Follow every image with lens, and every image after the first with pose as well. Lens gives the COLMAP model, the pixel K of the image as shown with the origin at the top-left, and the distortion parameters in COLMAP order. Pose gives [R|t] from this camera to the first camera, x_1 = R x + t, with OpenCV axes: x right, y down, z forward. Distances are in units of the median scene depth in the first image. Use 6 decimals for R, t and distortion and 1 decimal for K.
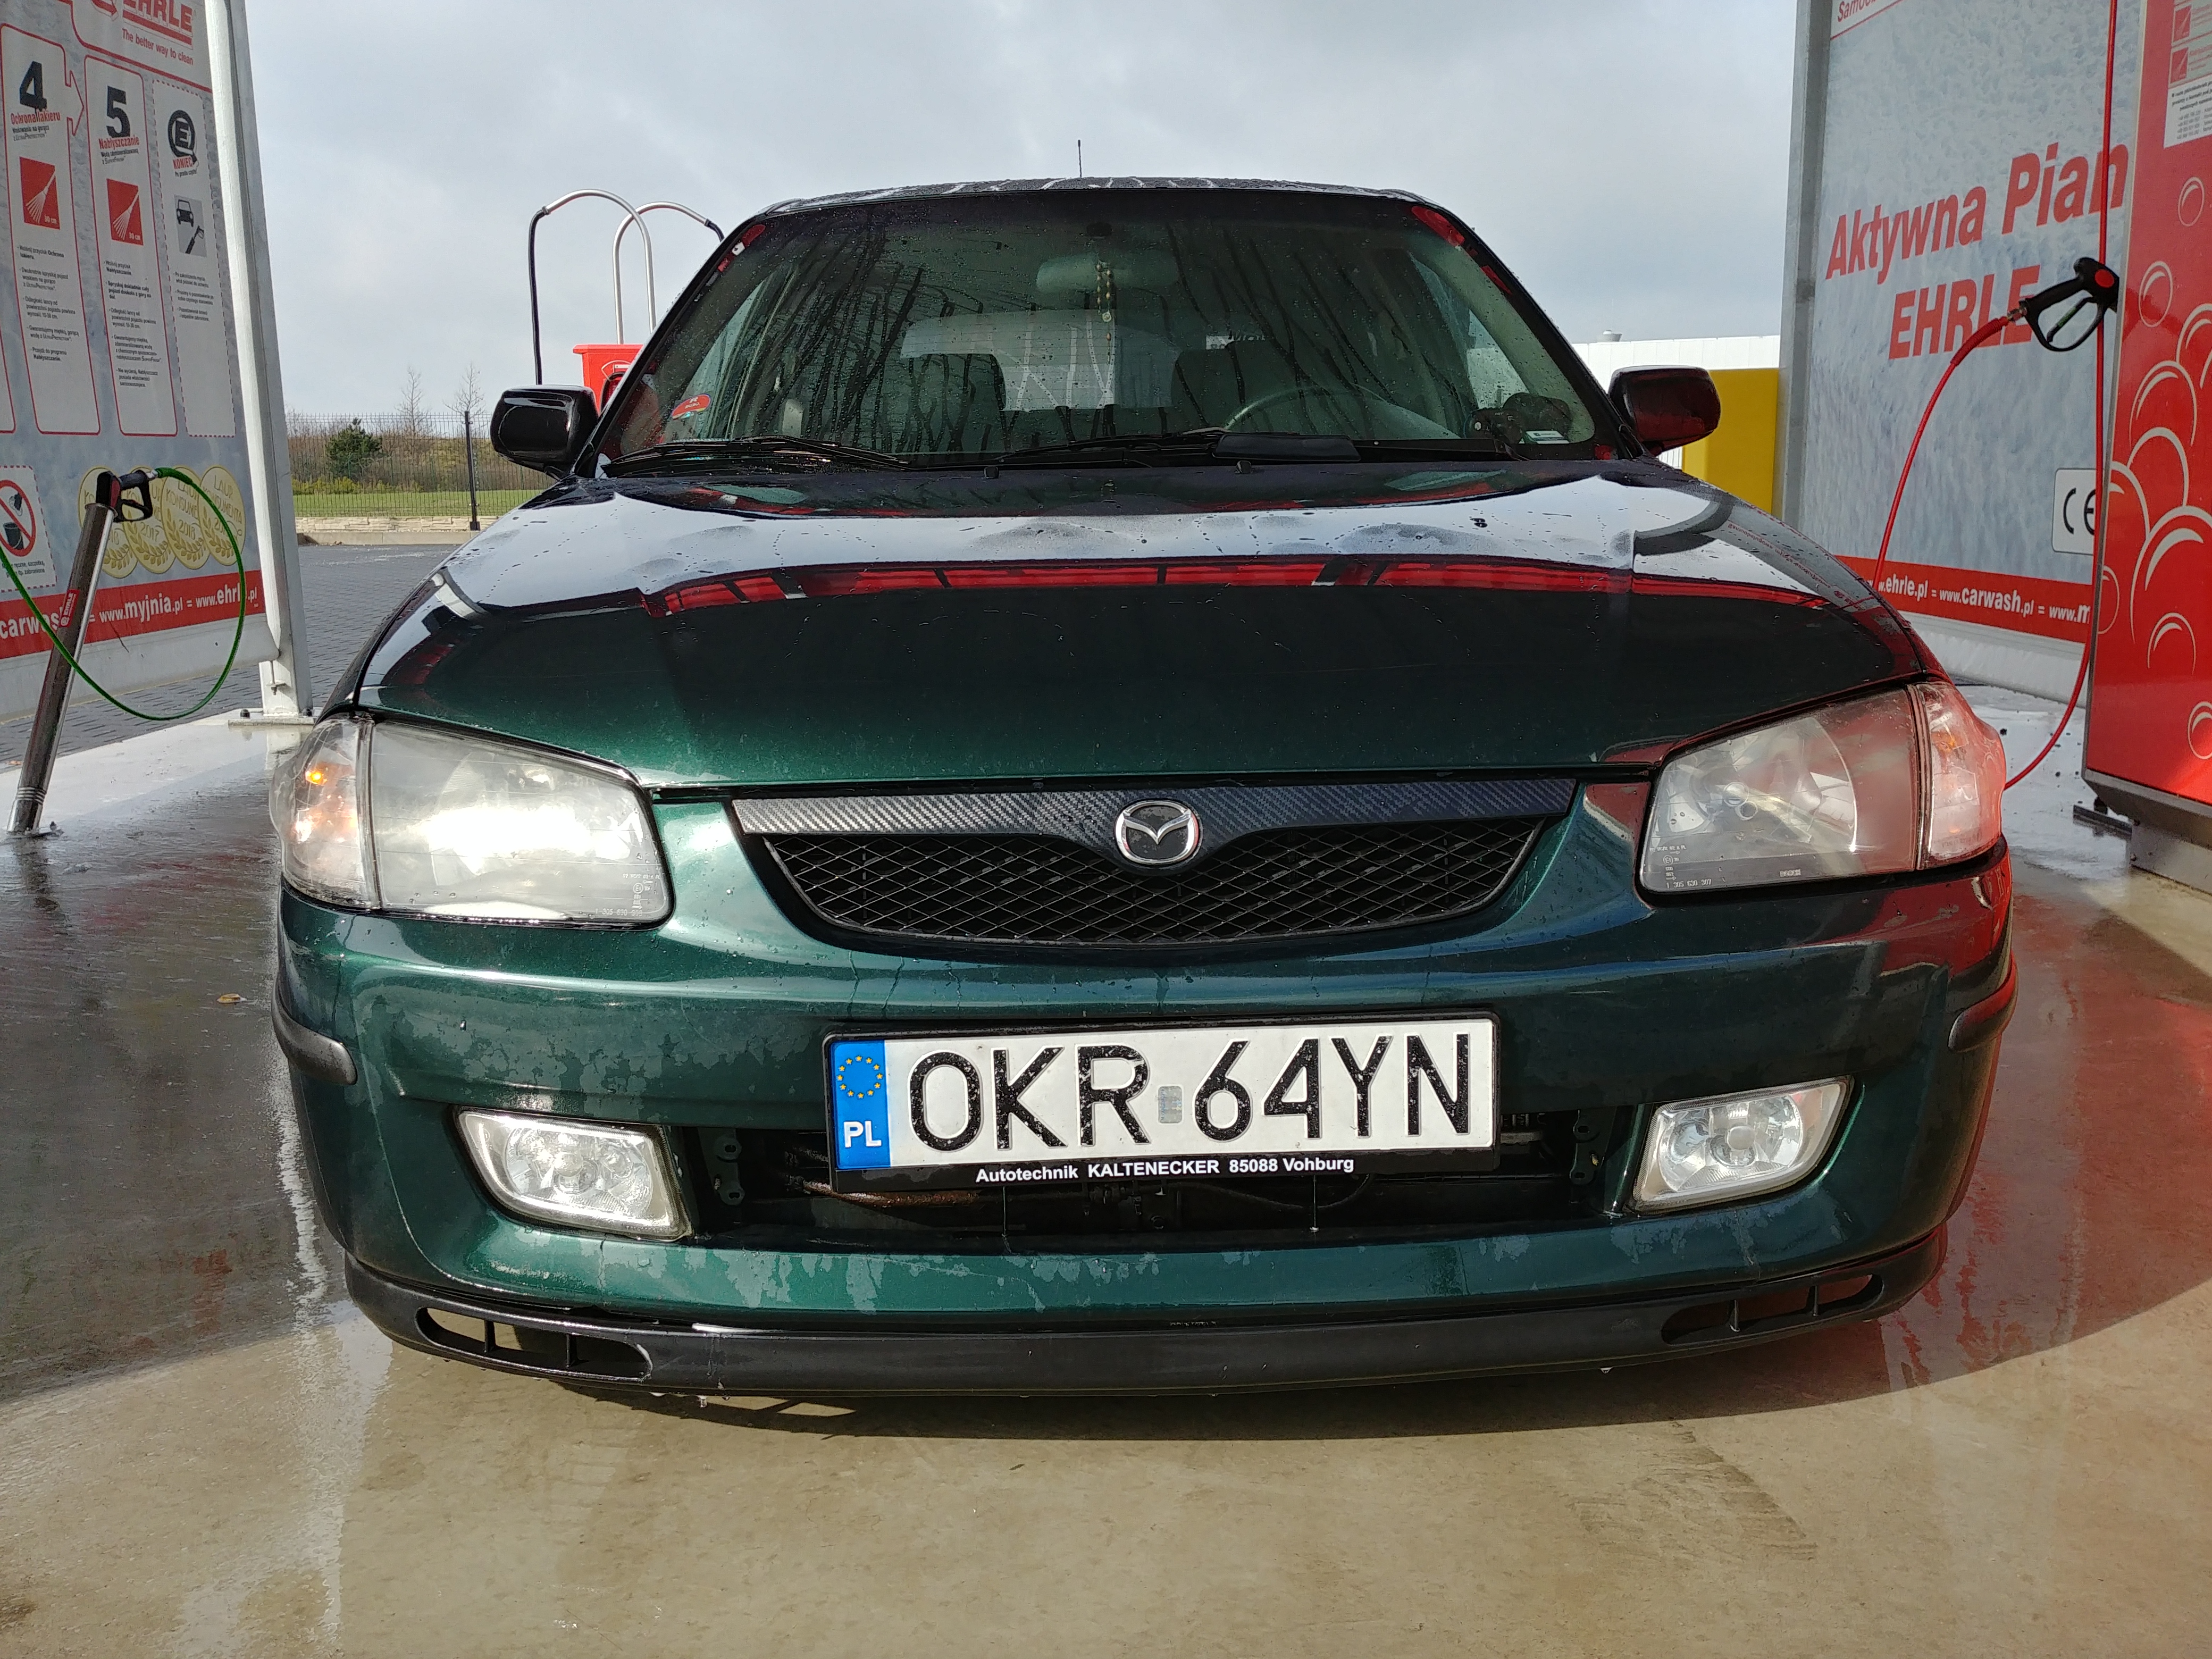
lens RADIAL K [[1919.5, 0, 1103.6], [0, 1919.5, 805.7], [0, 0, 1]] dist [0.111538, -0.150665]
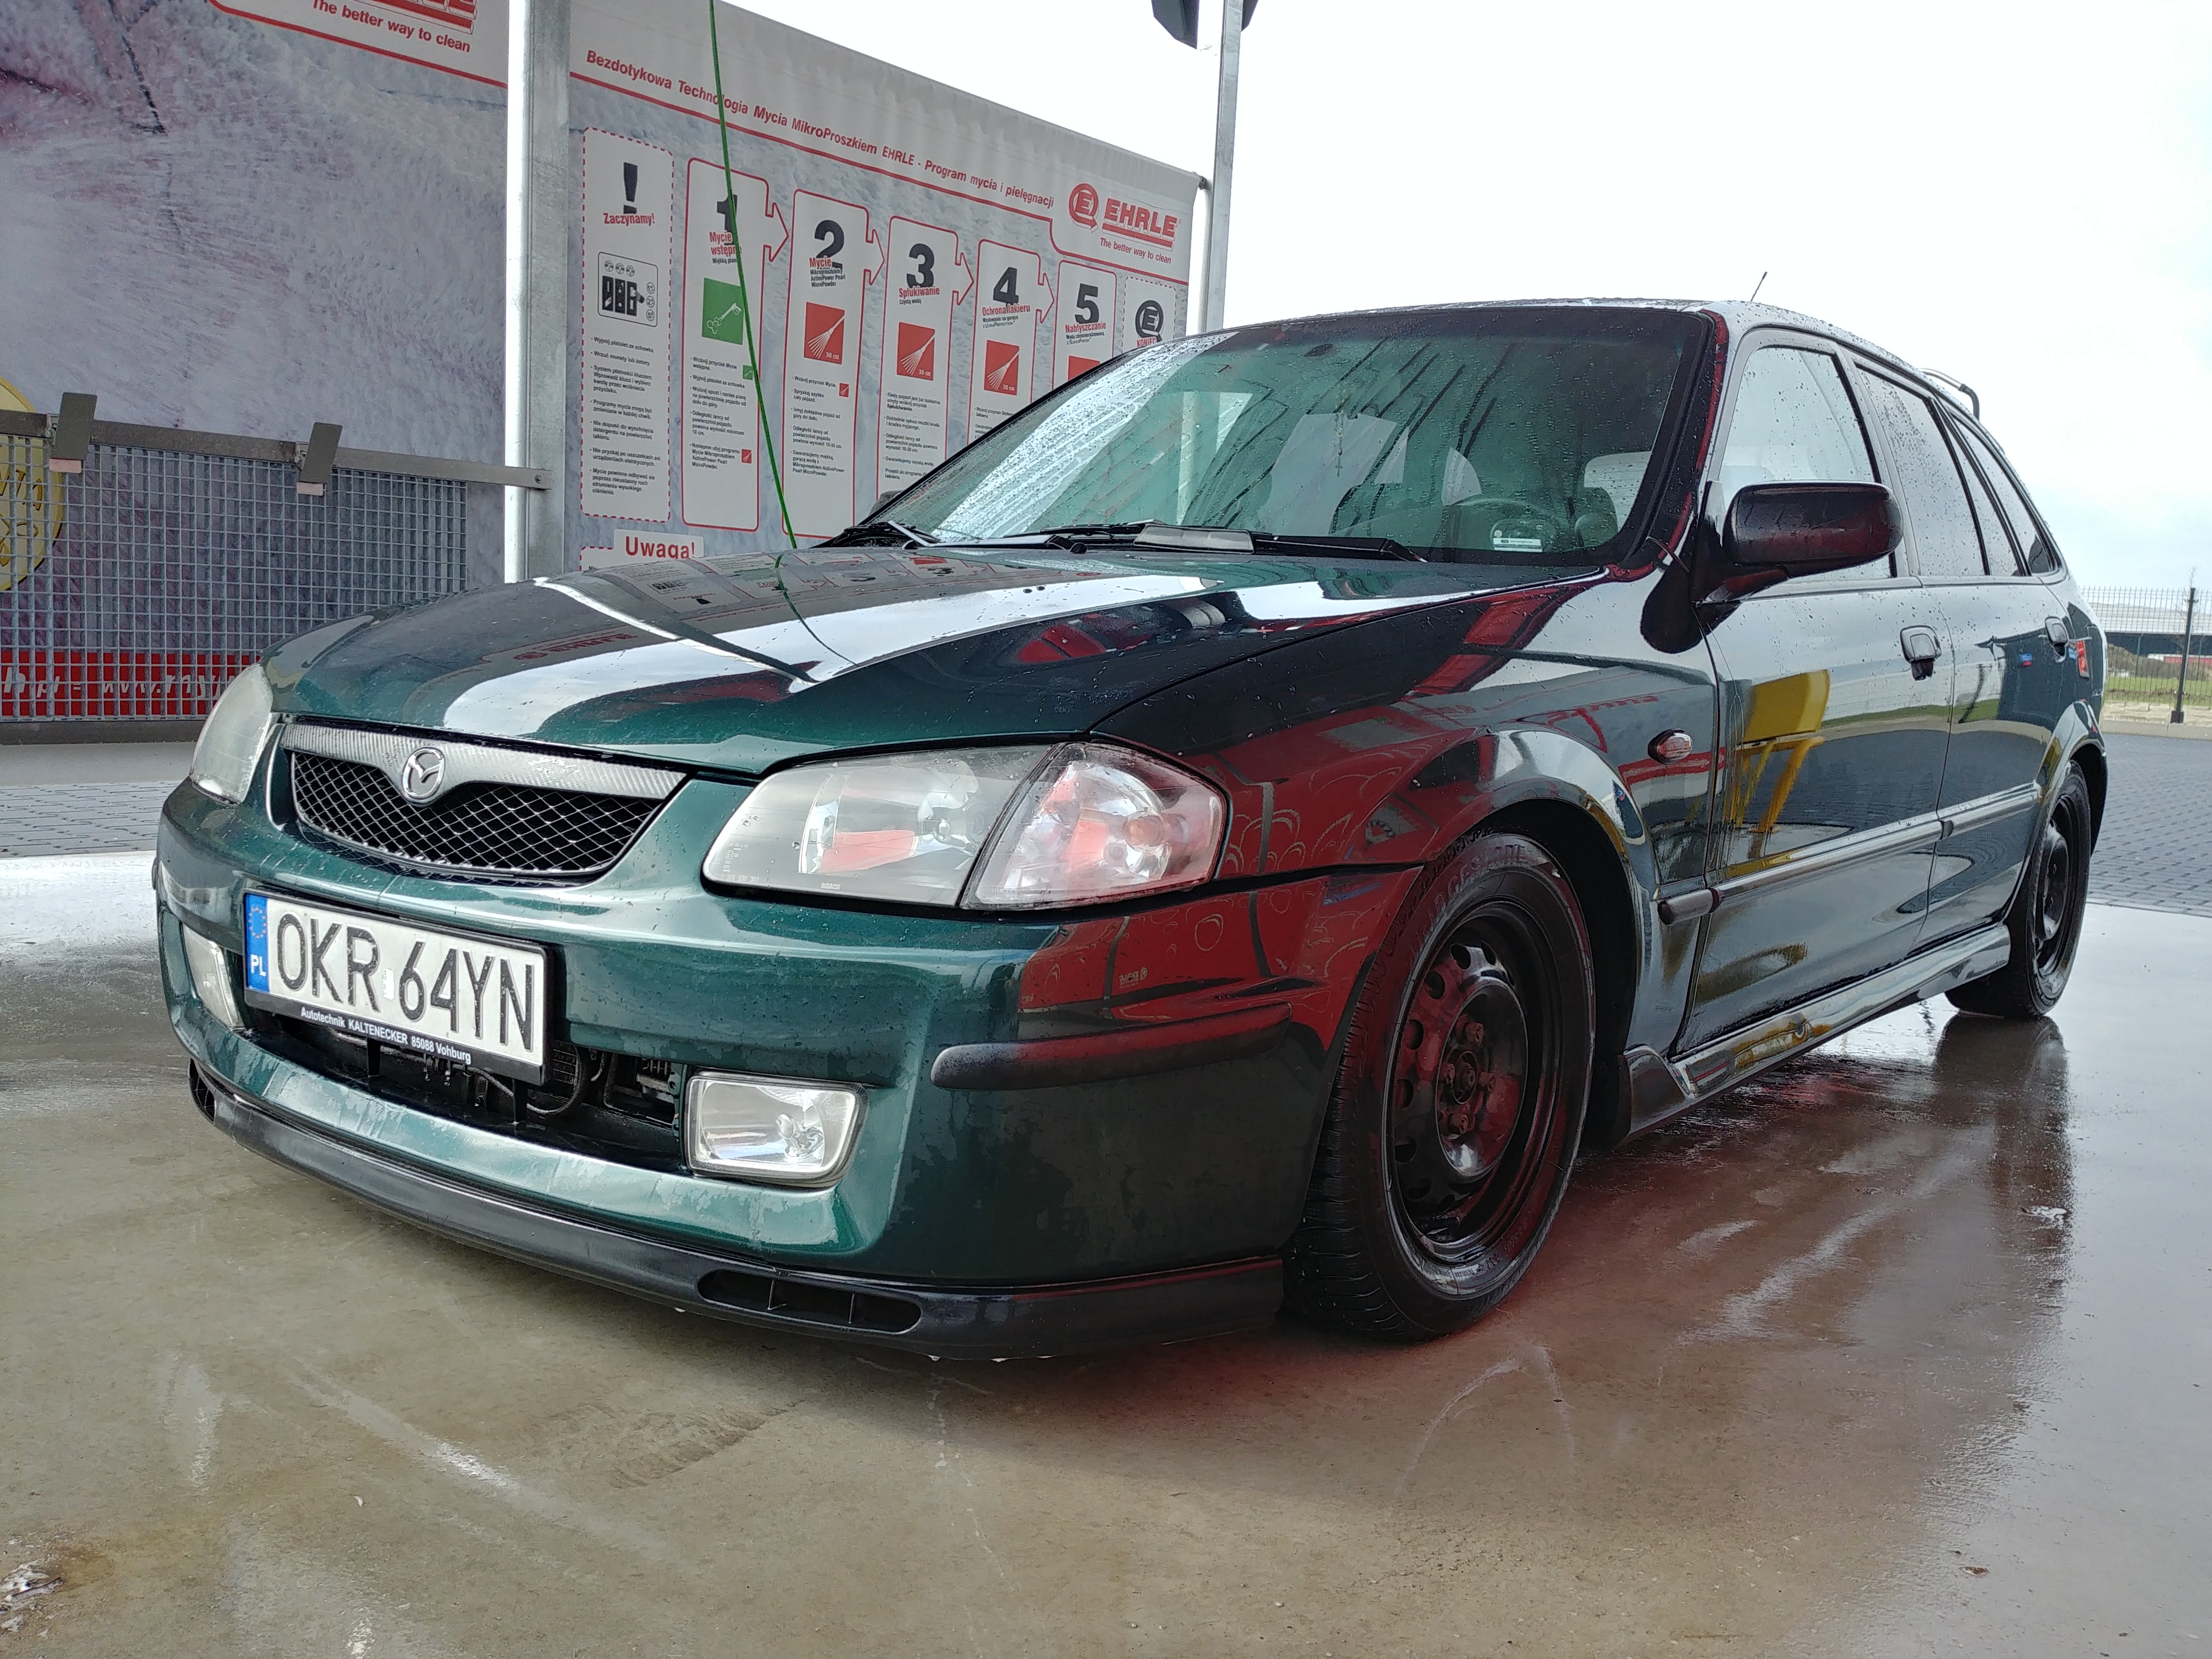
lens RADIAL K [[1919.5, 0, 1094.8], [0, 1919.5, 807.8], [0, 0, 1]] dist [0.111538, -0.150665]
pose [[0.773762, 0.117043, -0.622570, 1.189121], [-0.170176, 0.985062, -0.026311, -0.006170], [0.610191, 0.126305, 0.782121, 0.258437]]
